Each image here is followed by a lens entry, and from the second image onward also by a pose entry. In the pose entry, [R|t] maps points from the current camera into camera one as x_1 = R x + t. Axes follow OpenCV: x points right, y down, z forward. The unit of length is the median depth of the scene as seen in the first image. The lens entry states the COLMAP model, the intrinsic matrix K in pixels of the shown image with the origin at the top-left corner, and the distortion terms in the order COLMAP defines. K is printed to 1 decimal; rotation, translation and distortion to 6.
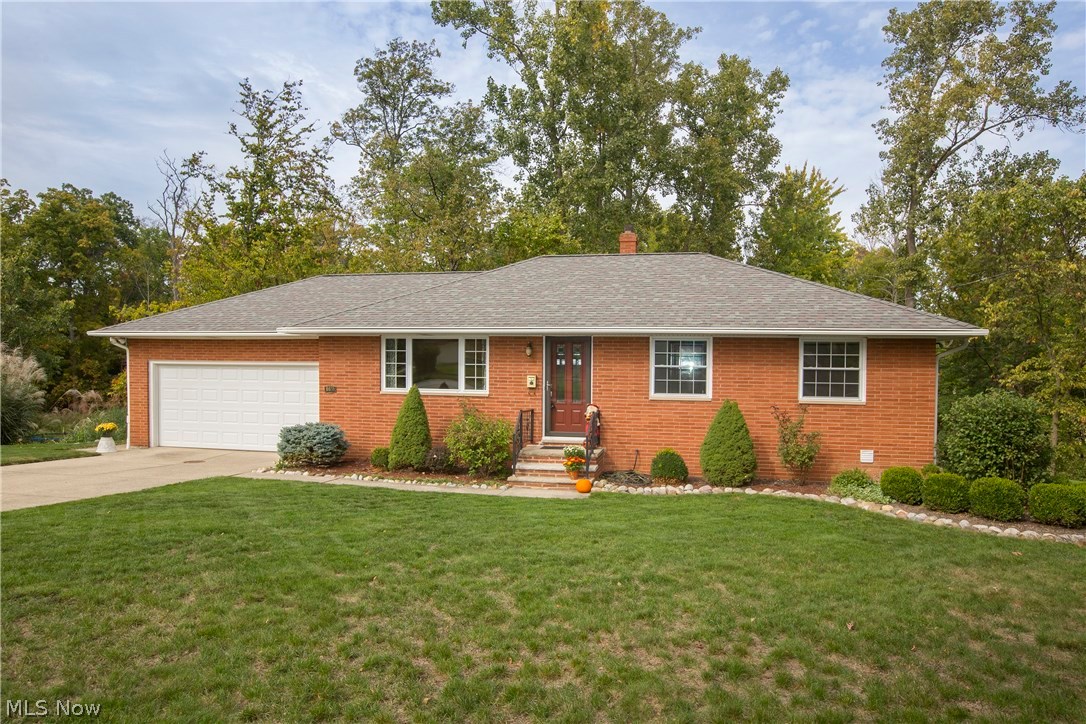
lens RADIAL K [[719.8, 0, 543.1], [0, 719.8, 362.0], [0, 0, 1]] dist [0.002576, 0.000226]
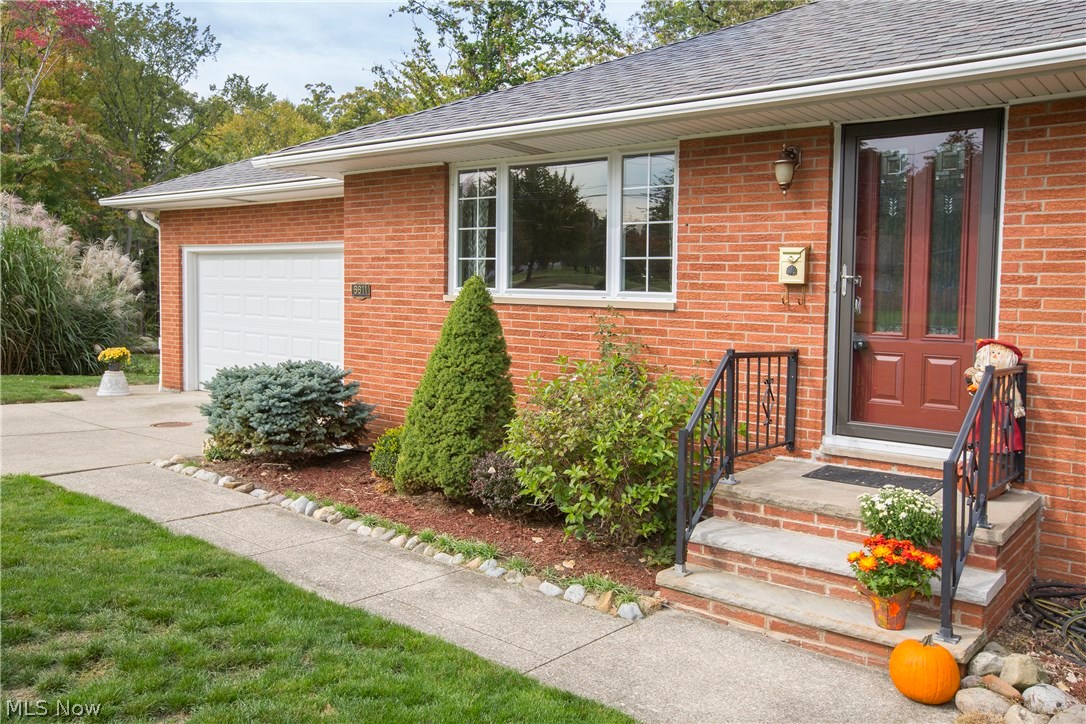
lens RADIAL K [[899.4, 0, 536.1], [0, 899.4, 326.1], [0, 0, 1]] dist [0.022048, 0.009561]
pose [[0.896850, 0.027043, -0.441507, 0.061028], [-0.010557, 0.999154, 0.039755, 0.039498], [0.442208, -0.030994, 0.896377, 0.578627]]
